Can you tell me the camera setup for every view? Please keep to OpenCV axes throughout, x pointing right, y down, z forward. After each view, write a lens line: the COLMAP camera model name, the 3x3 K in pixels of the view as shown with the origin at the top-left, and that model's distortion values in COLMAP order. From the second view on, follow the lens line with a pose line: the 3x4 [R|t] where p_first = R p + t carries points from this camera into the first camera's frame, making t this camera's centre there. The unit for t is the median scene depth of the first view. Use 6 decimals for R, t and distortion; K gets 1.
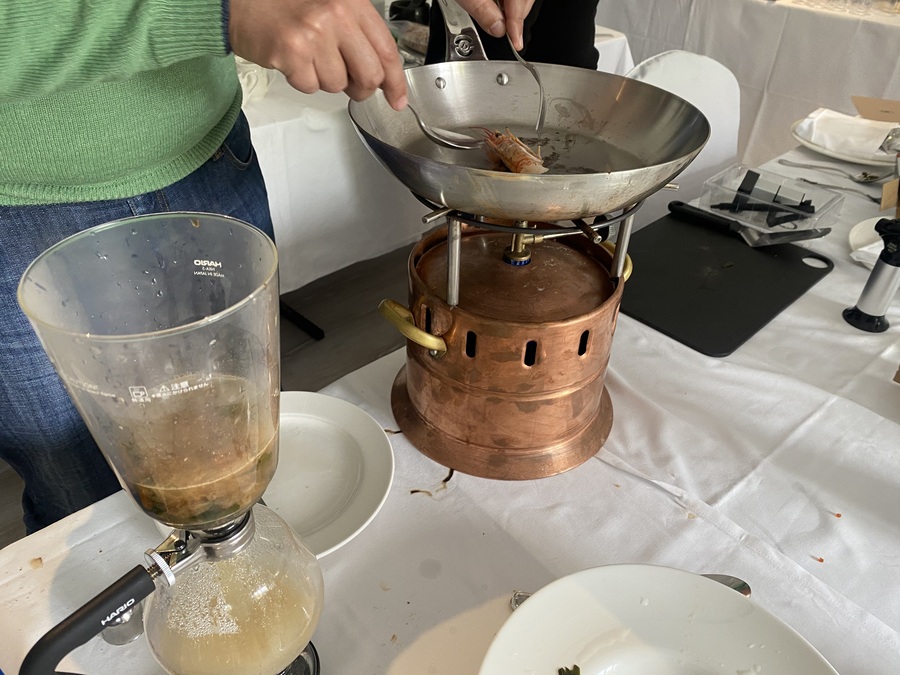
lens RADIAL K [[687.1, 0, 448.9], [0, 687.1, 339.2], [0, 0, 1]] dist [0.011365, -0.001064]
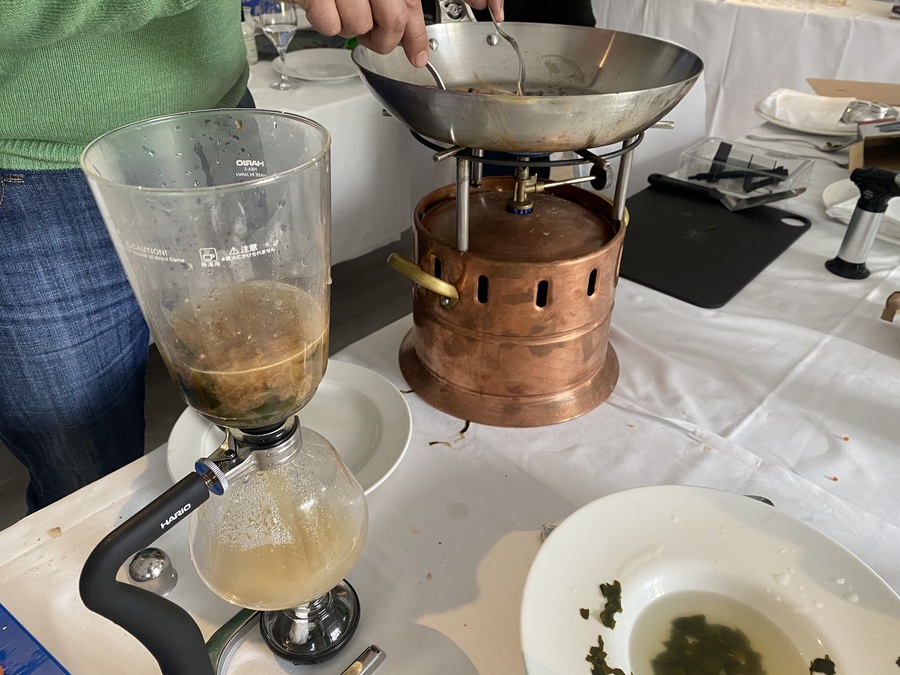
lens RADIAL K [[687.1, 0, 451.8], [0, 687.1, 335.1], [0, 0, 1]] dist [0.011365, -0.001064]
pose [[0.997259, -0.057791, 0.046208, -0.060274], [0.059398, 0.997649, -0.034188, 0.100532], [-0.044124, 0.036839, 0.998347, -0.006631]]
